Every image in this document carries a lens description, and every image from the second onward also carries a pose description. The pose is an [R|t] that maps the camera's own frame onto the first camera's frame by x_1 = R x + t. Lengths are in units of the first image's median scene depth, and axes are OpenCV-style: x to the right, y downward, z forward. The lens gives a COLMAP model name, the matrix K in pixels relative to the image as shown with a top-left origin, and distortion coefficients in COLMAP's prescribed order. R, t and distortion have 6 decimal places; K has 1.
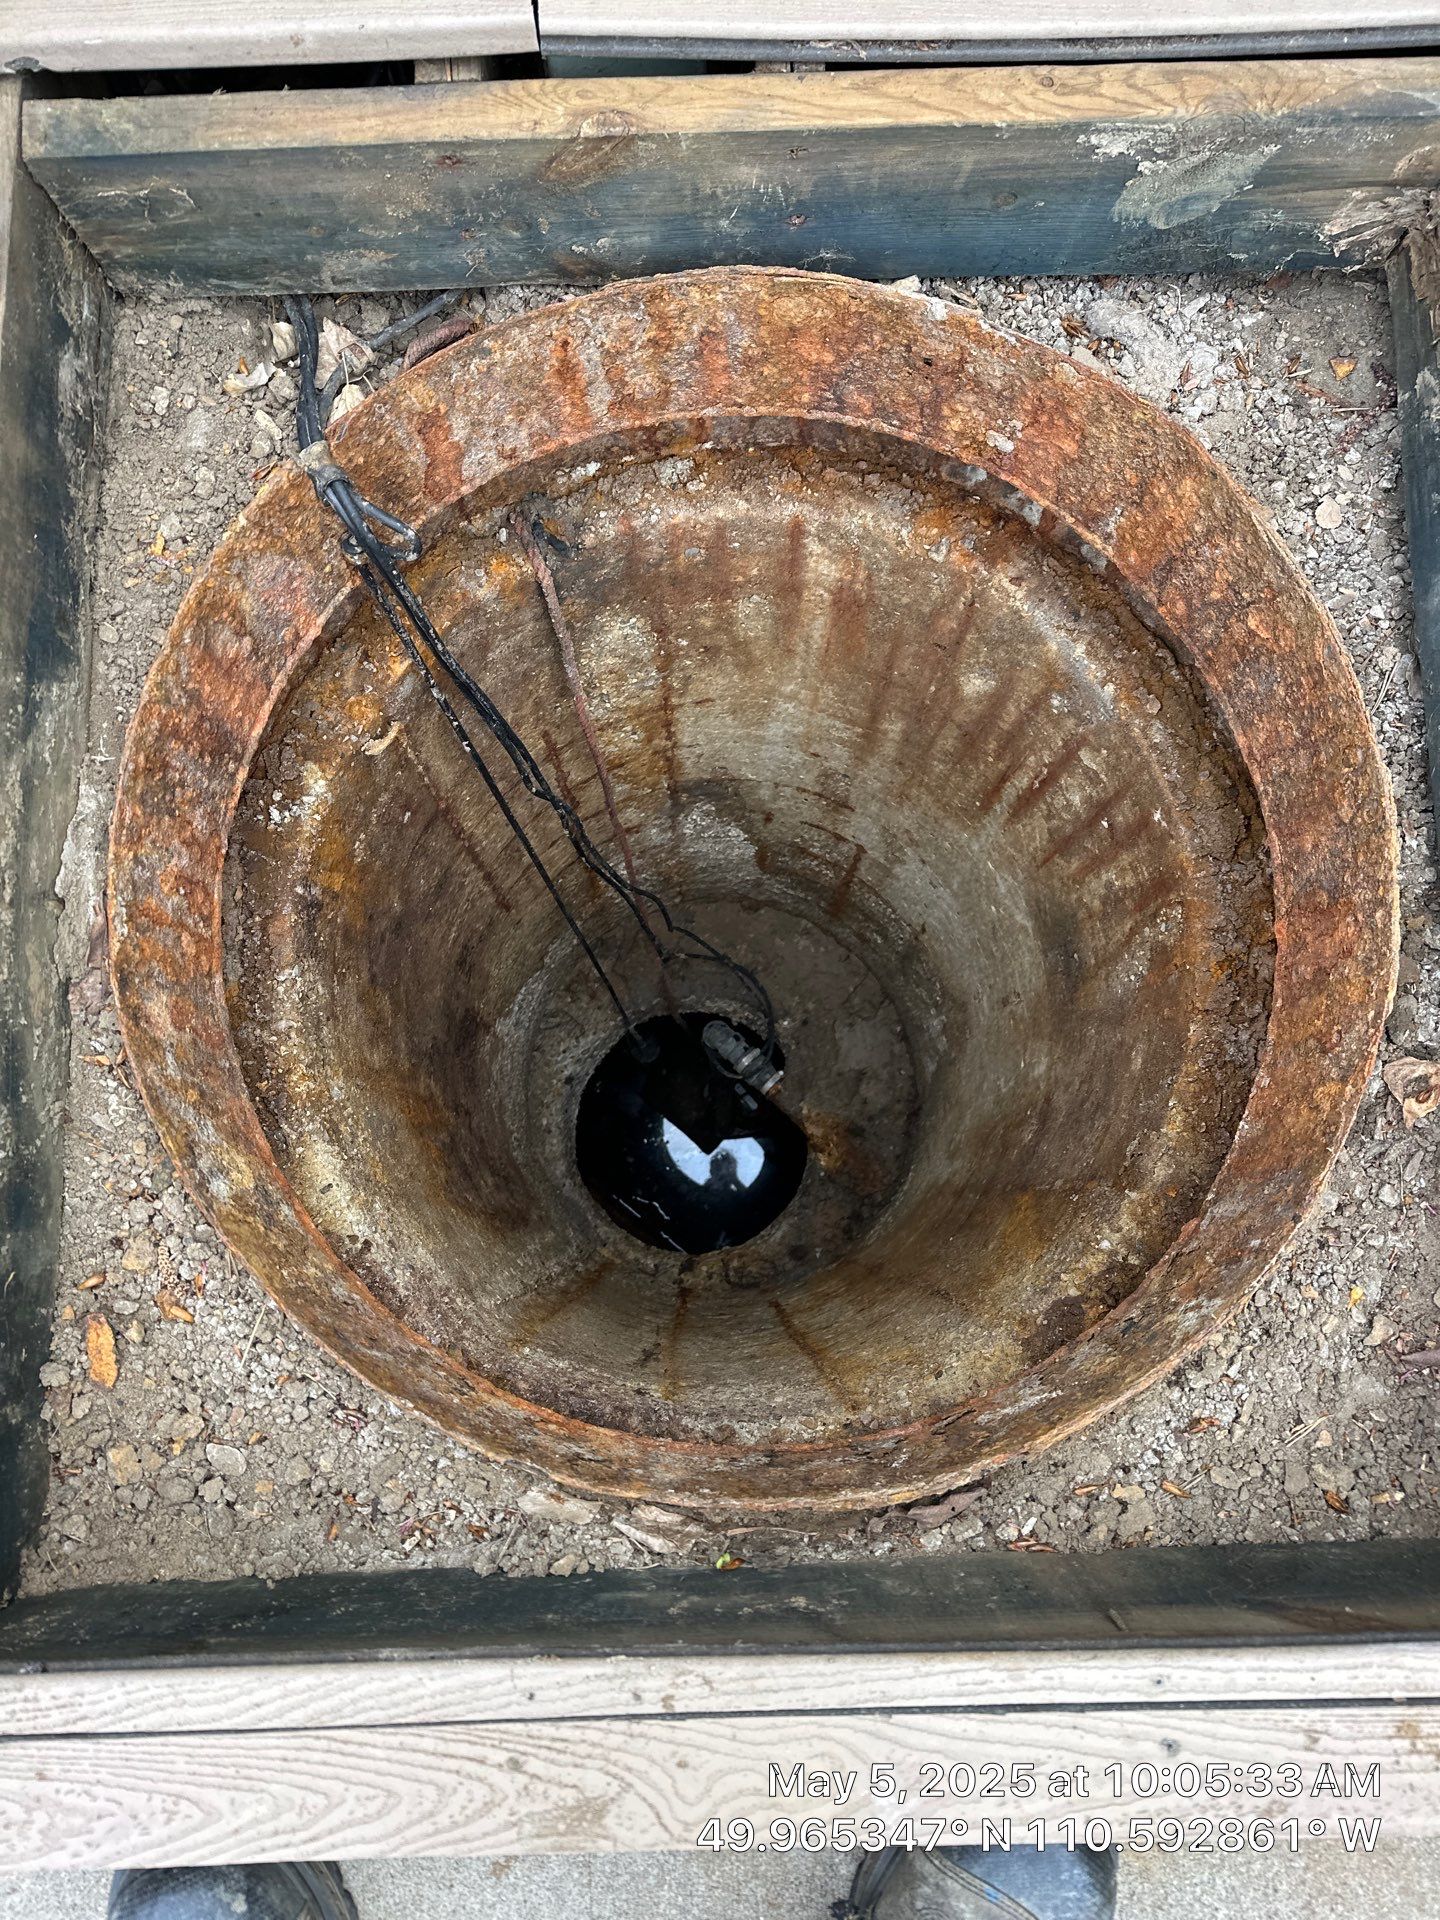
lens RADIAL K [[1345.5, 0, 722.8], [0, 1345.5, 951.6], [0, 0, 1]] dist [-0.012343, -0.012128]
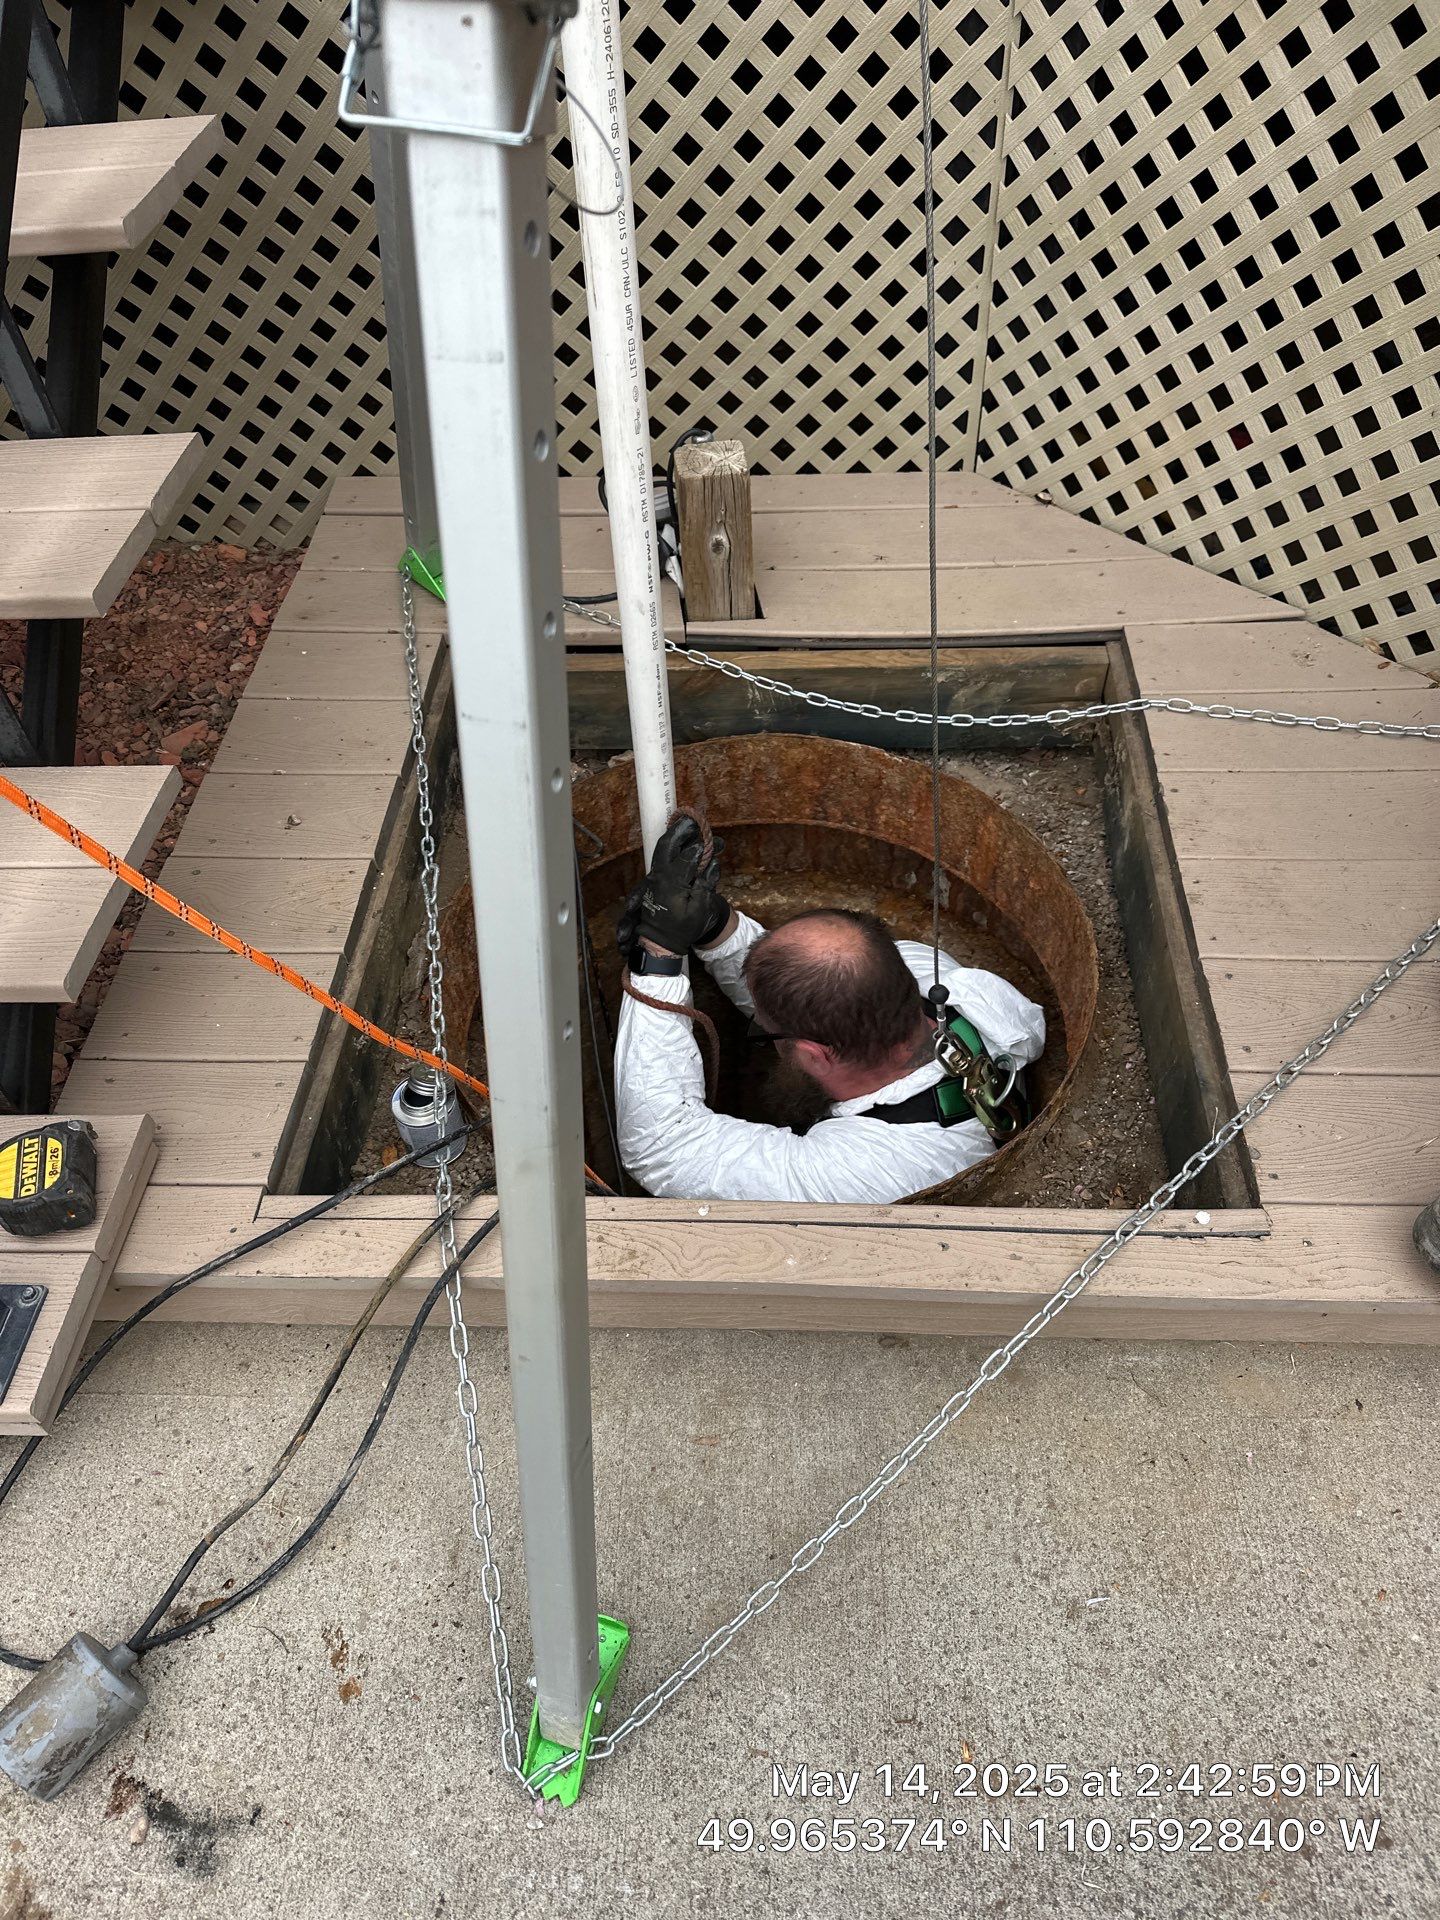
lens RADIAL K [[1385.3, 0, 730.6], [0, 1385.3, 947.9], [0, 0, 1]] dist [0.051290, -0.053266]
pose [[0.996587, 0.027999, -0.077661, 0.116972], [-0.065863, 0.836828, -0.543490, 0.885692], [0.049772, 0.546750, 0.835815, -0.594442]]
